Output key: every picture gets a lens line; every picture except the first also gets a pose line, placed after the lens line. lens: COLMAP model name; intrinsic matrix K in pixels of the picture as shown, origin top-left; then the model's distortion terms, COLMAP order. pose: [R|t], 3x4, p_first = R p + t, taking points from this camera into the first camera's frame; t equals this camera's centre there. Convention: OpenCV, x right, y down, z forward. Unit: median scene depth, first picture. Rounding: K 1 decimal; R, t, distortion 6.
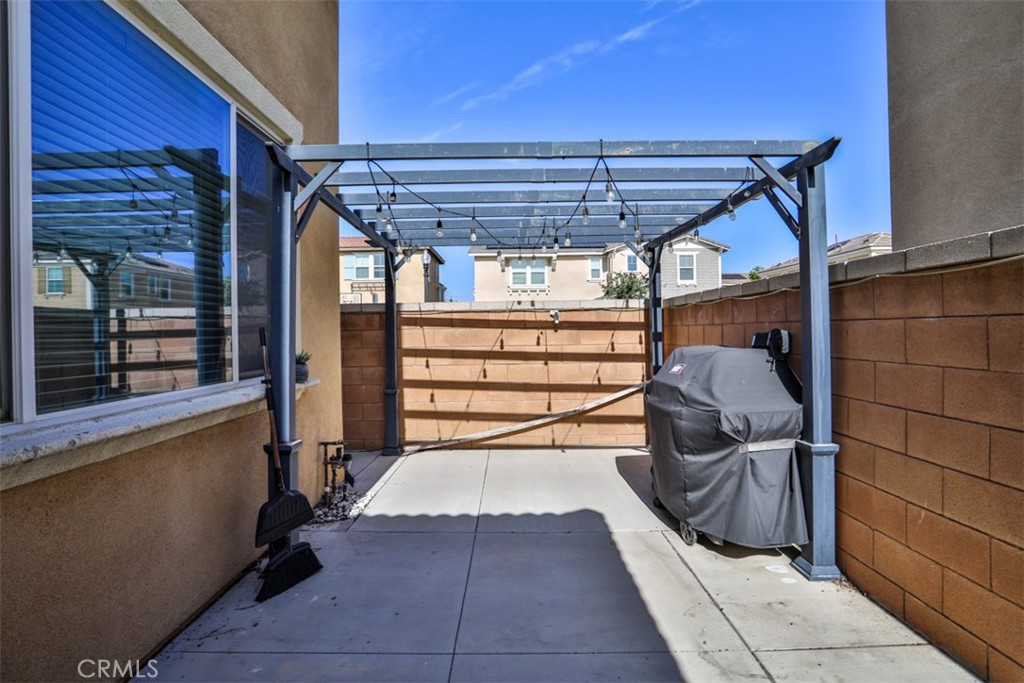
lens RADIAL K [[528.6, 0, 512.3], [0, 528.6, 332.3], [0, 0, 1]] dist [-0.069691, 0.035369]
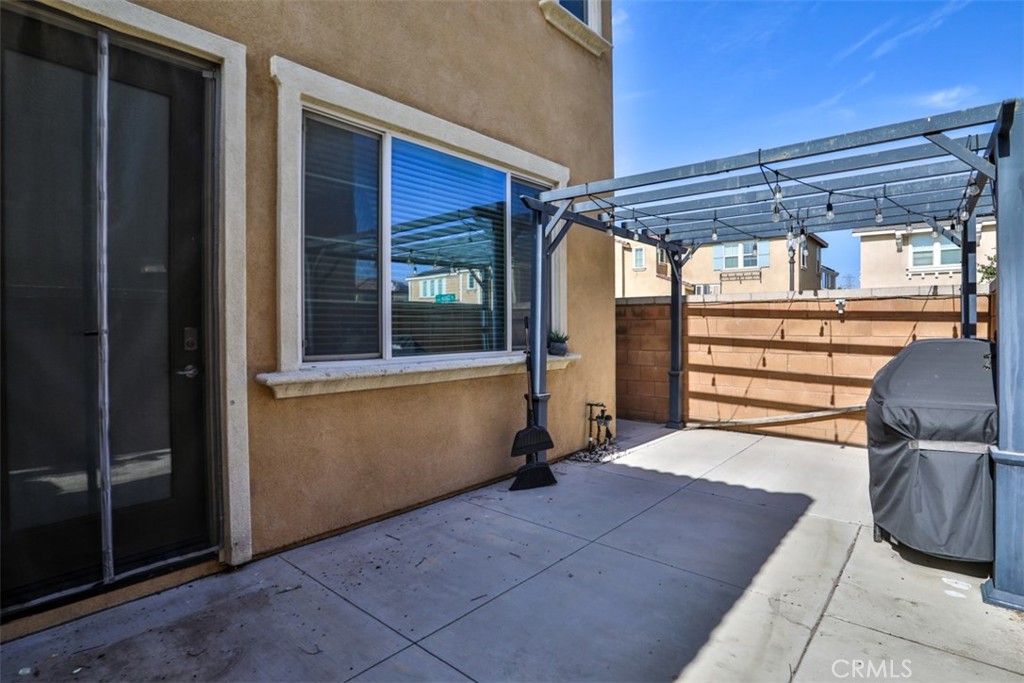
lens RADIAL K [[528.6, 0, 512.3], [0, 528.6, 332.3], [0, 0, 1]] dist [-0.069691, 0.035369]
pose [[0.755348, 0.021044, -0.654986, 0.249880], [-0.008418, 0.999713, 0.022412, 0.001281], [0.655270, -0.011416, 0.755308, -0.093441]]
